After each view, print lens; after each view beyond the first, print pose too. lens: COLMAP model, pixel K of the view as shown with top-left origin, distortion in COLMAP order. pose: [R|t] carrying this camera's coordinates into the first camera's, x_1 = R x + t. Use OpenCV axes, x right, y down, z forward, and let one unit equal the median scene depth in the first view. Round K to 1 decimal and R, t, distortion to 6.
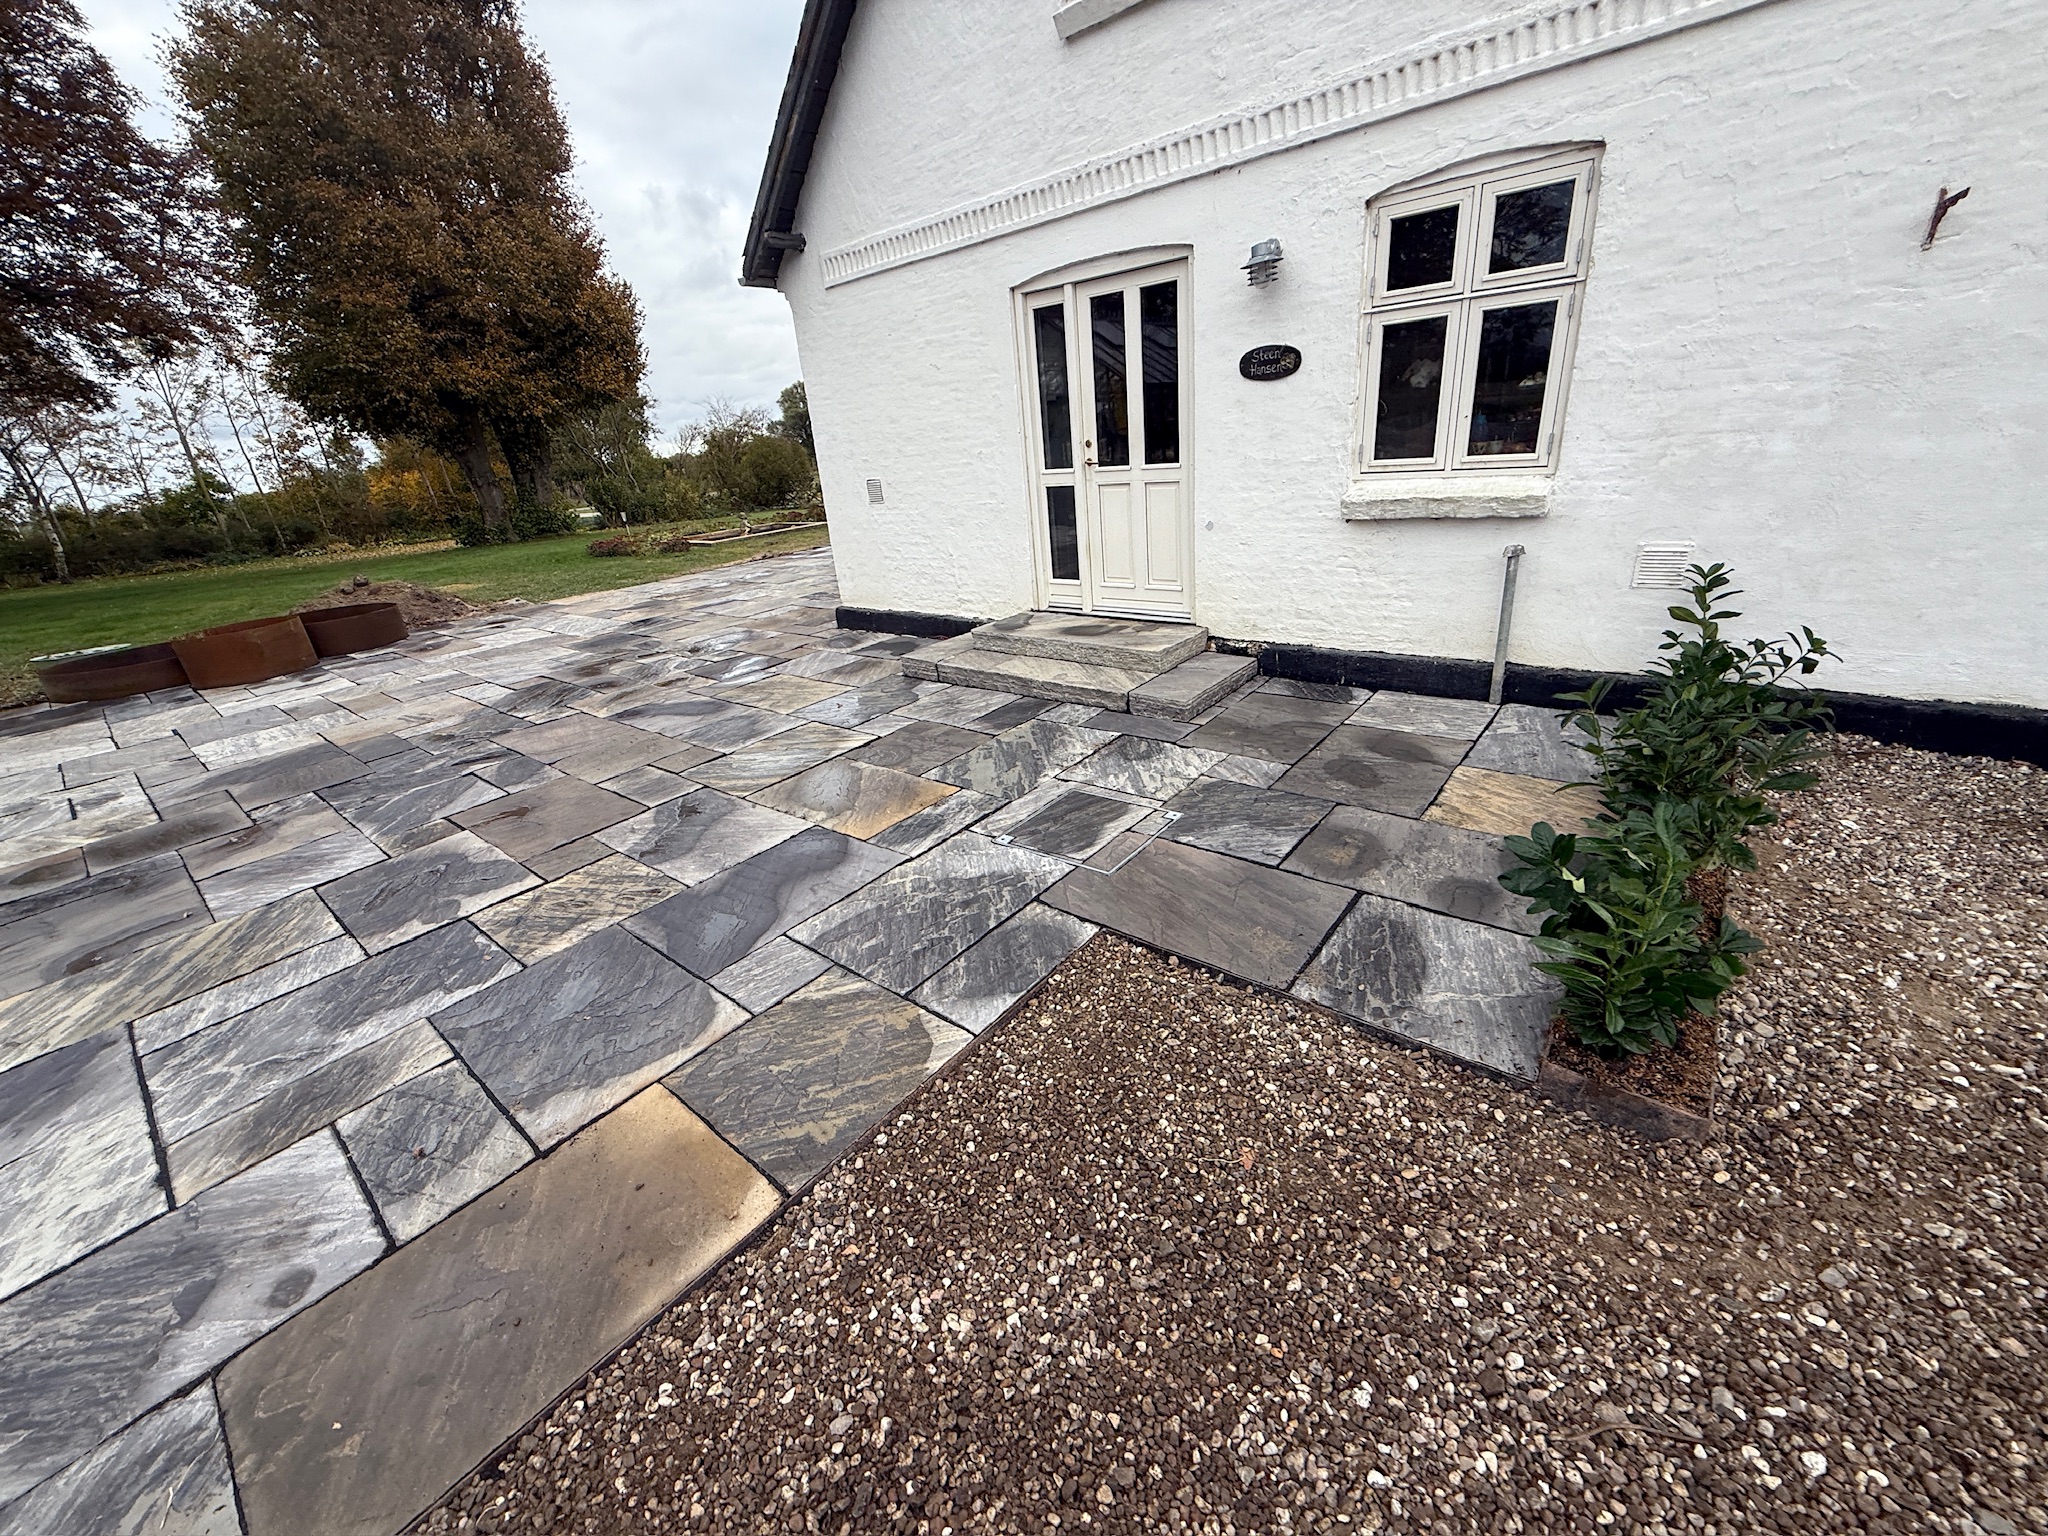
lens RADIAL K [[810.2, 0, 1019.4], [0, 810.2, 762.6], [0, 0, 1]] dist [0.000185, -0.000605]
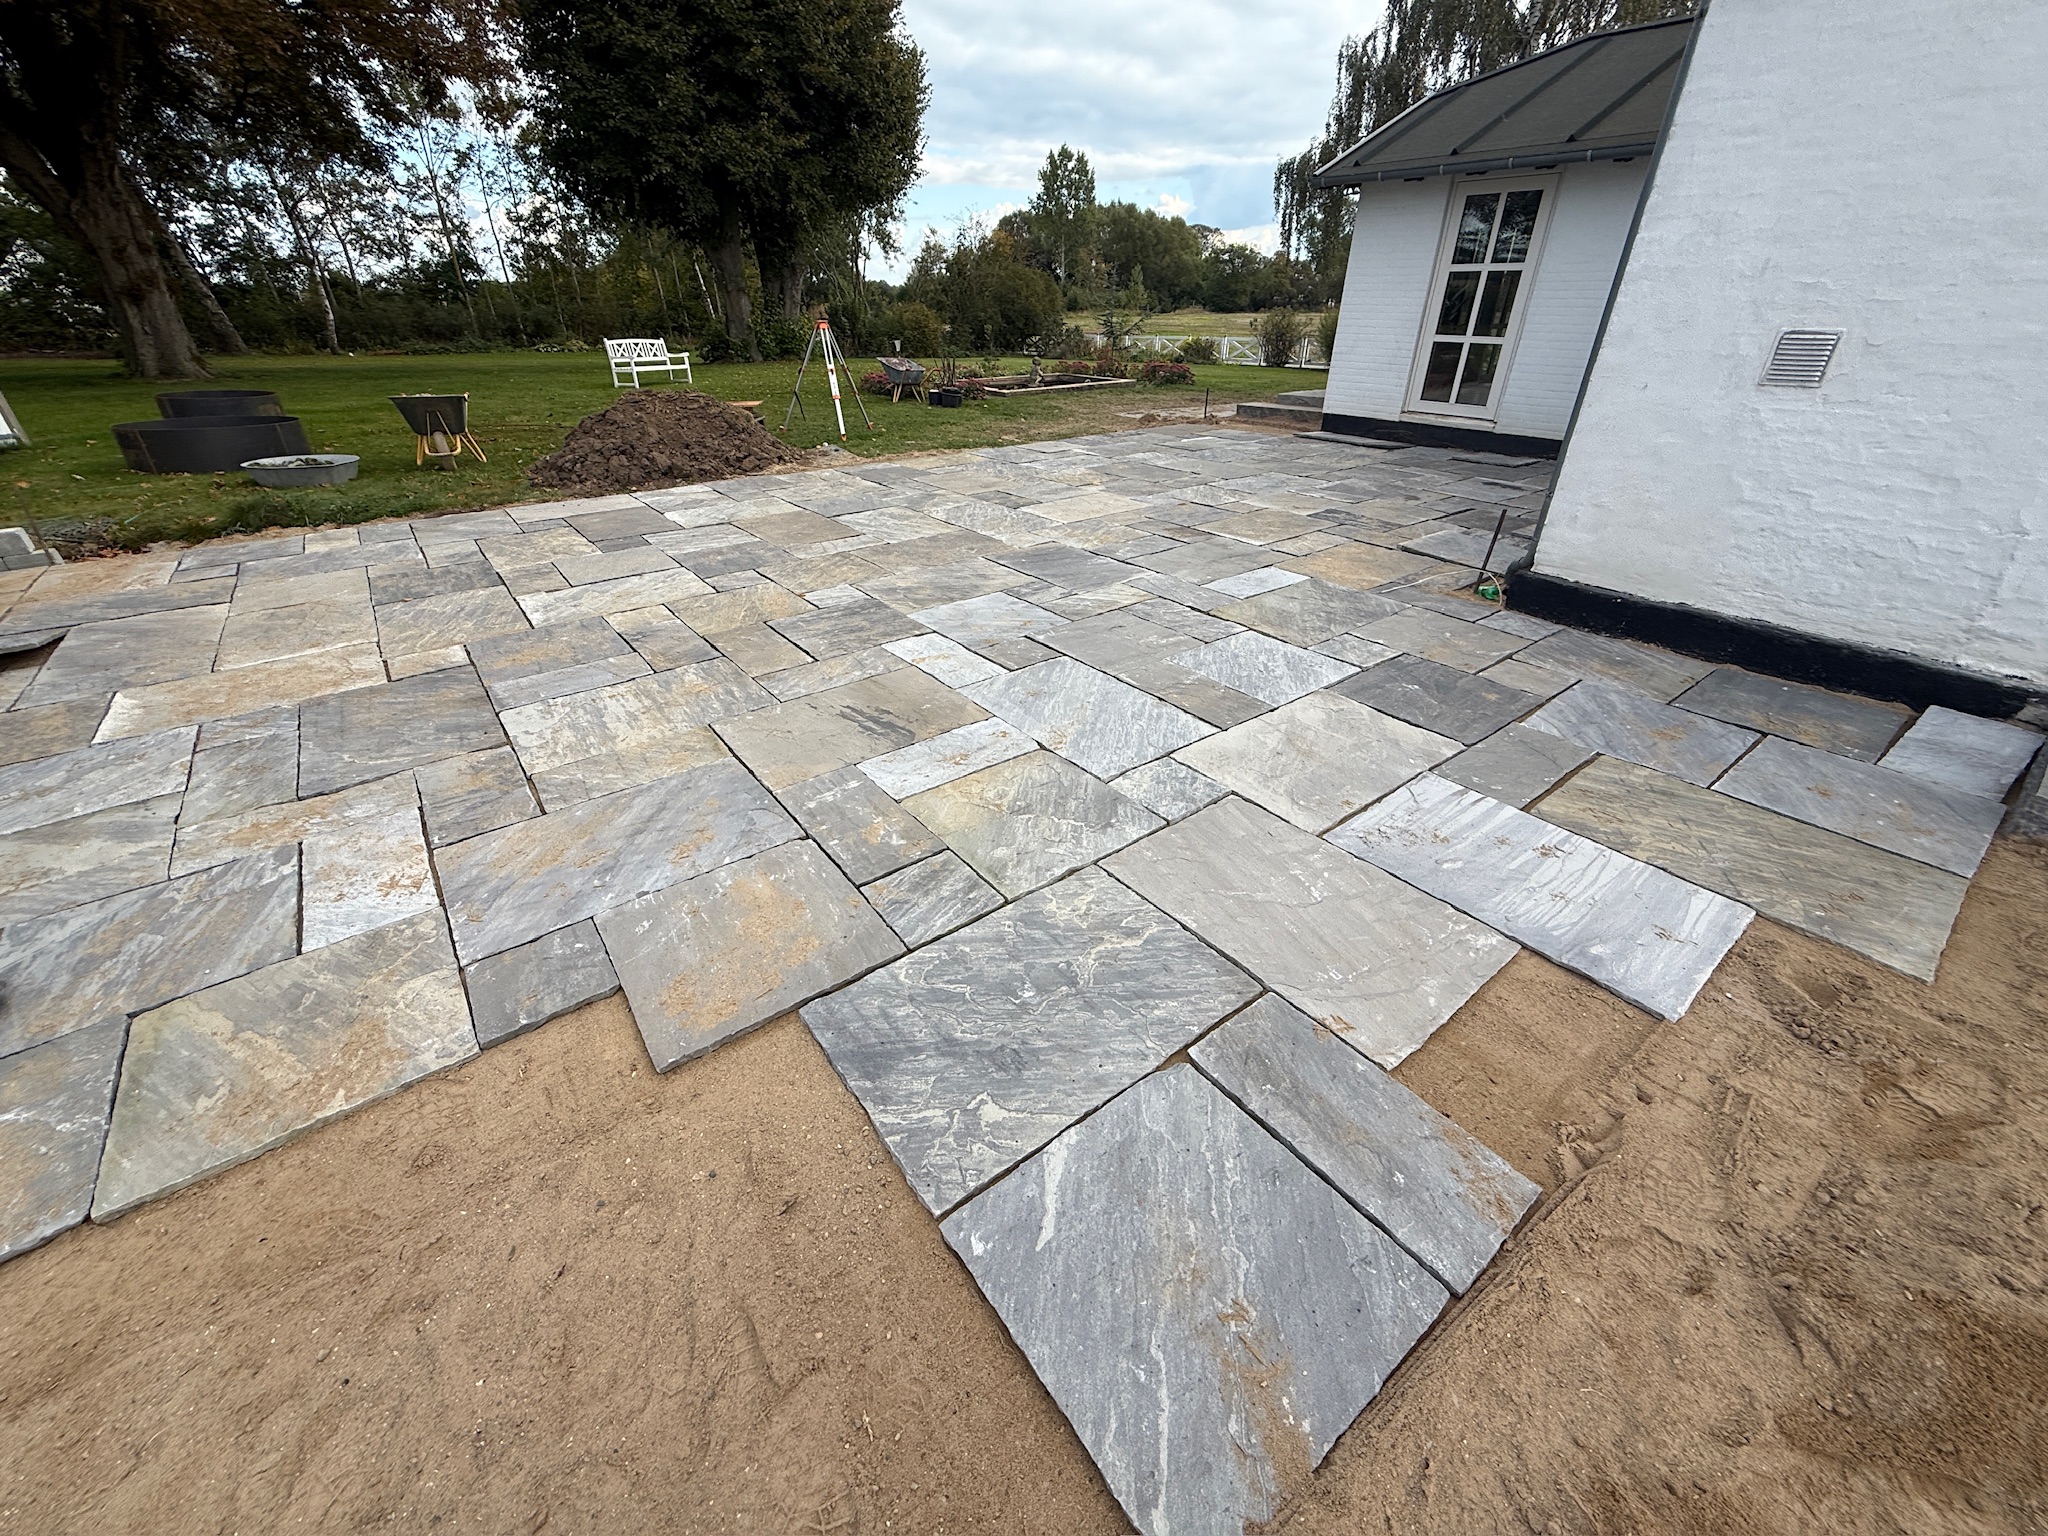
lens RADIAL K [[810.2, 0, 1018.8], [0, 810.2, 764.5], [0, 0, 1]] dist [0.000185, -0.000605]
pose [[0.971736, 0.185145, -0.146462, -0.682423], [-0.161188, 0.973644, 0.161358, -0.150147], [0.172477, -0.133190, 0.975967, 0.594599]]
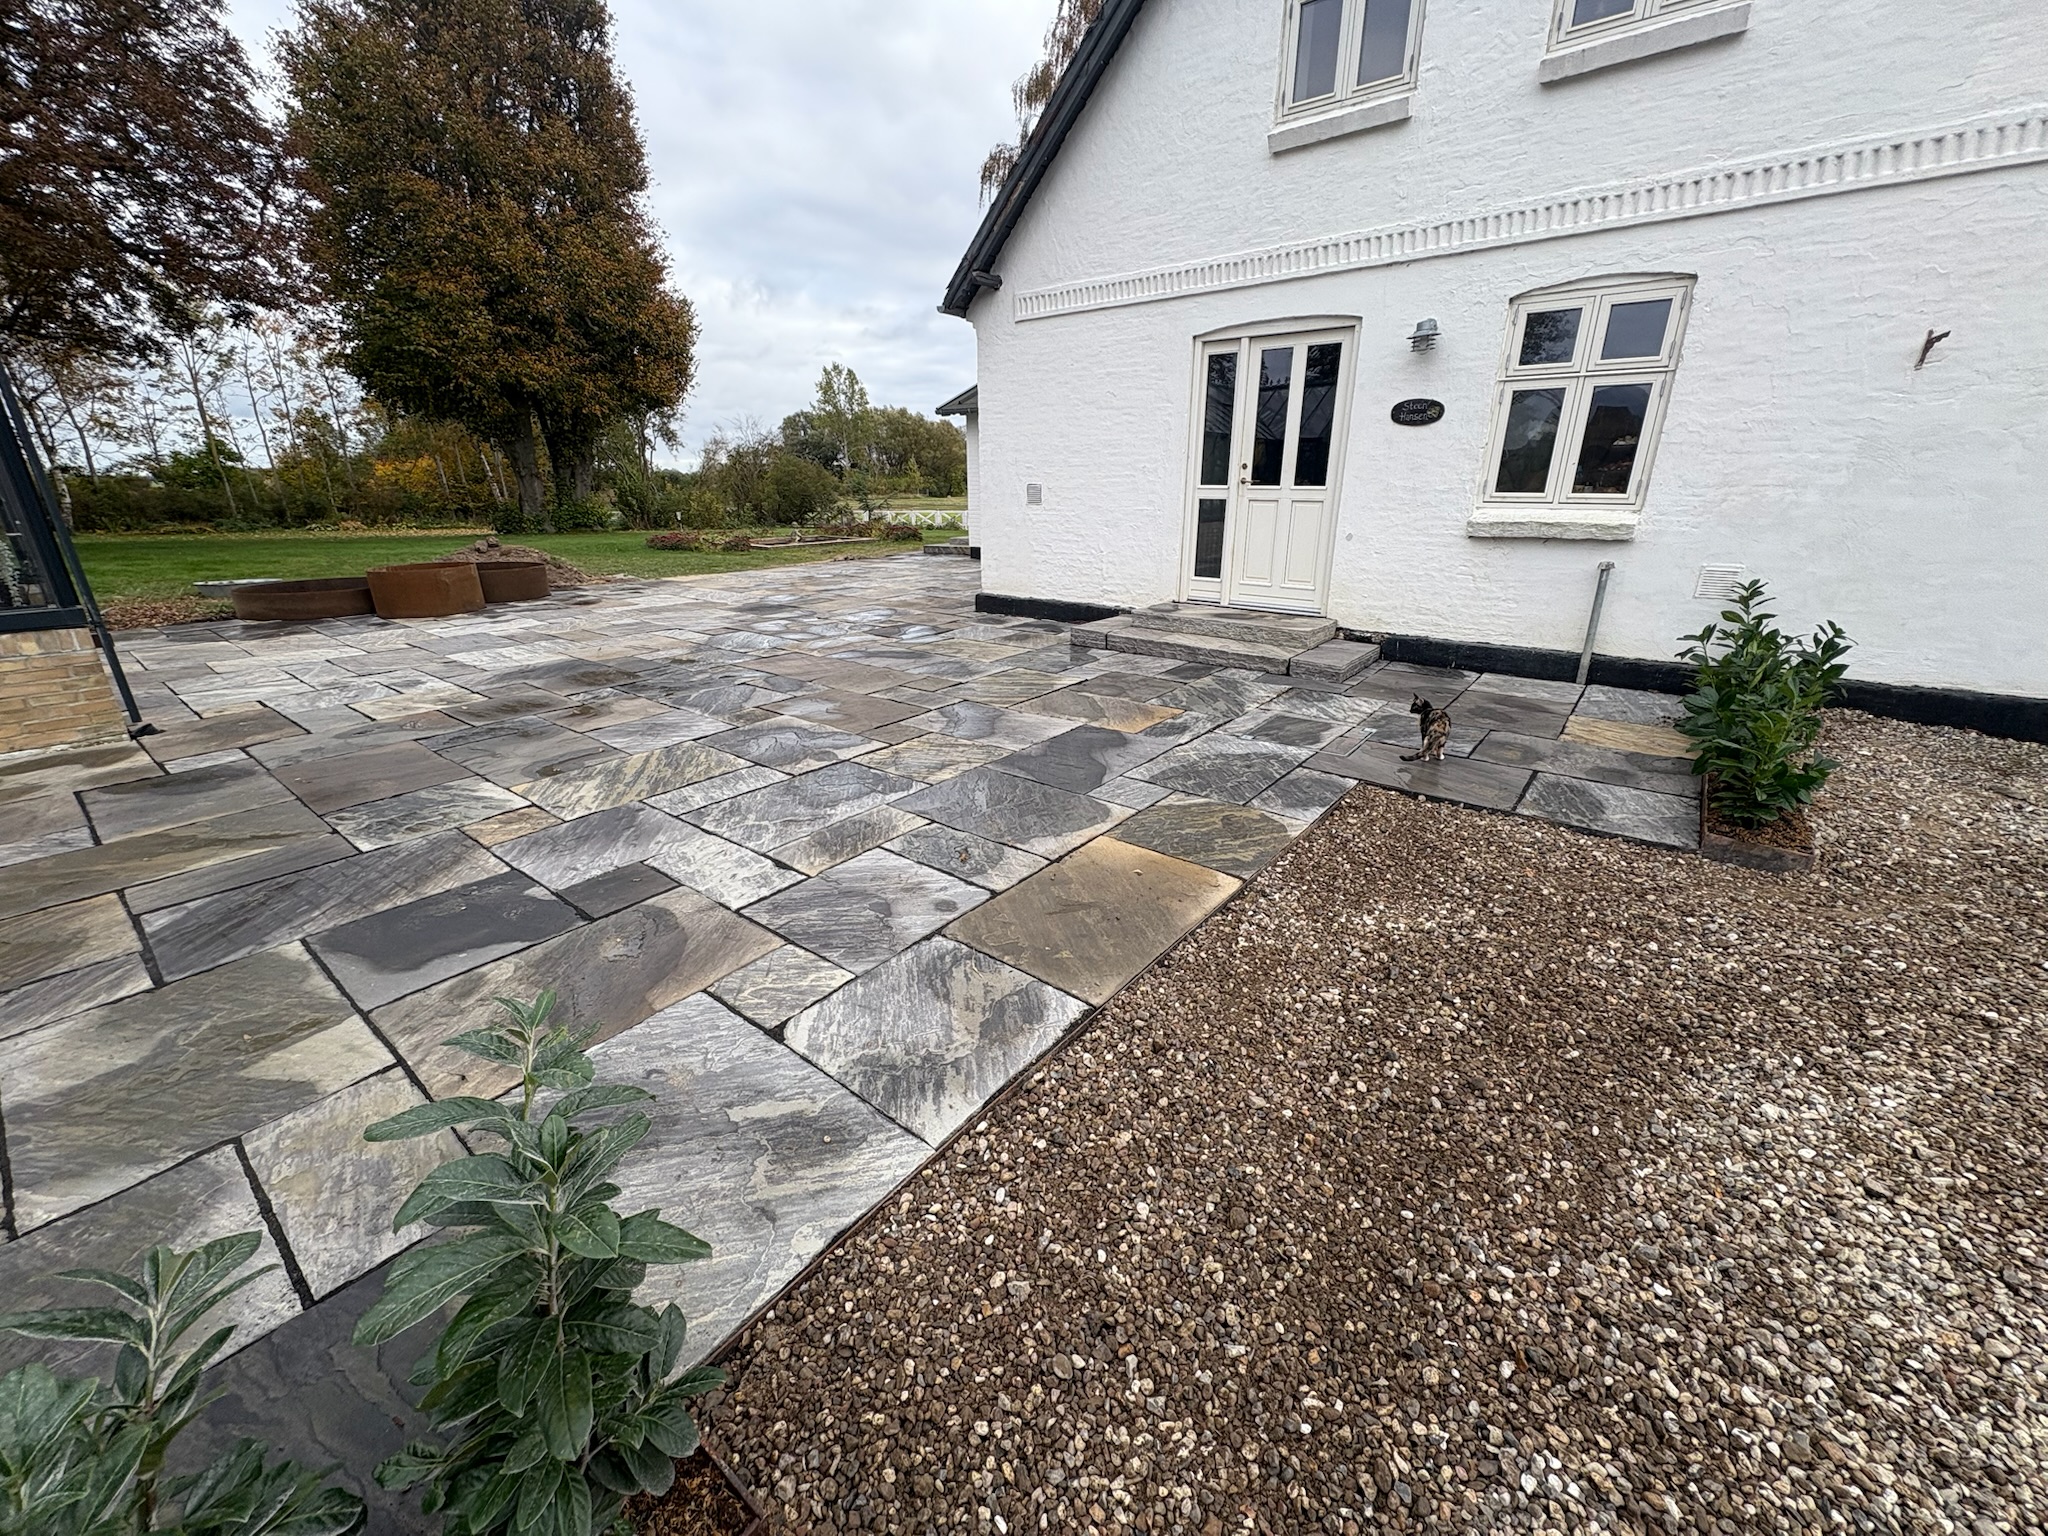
lens RADIAL K [[810.1, 0, 1025.5], [0, 810.1, 765.7], [0, 0, 1]] dist [0.000335, -0.000198]
pose [[0.996055, 0.074260, 0.048572, -0.296060], [-0.071797, 0.996134, -0.050625, 0.157776], [-0.052143, 0.046938, 0.997536, -0.202049]]
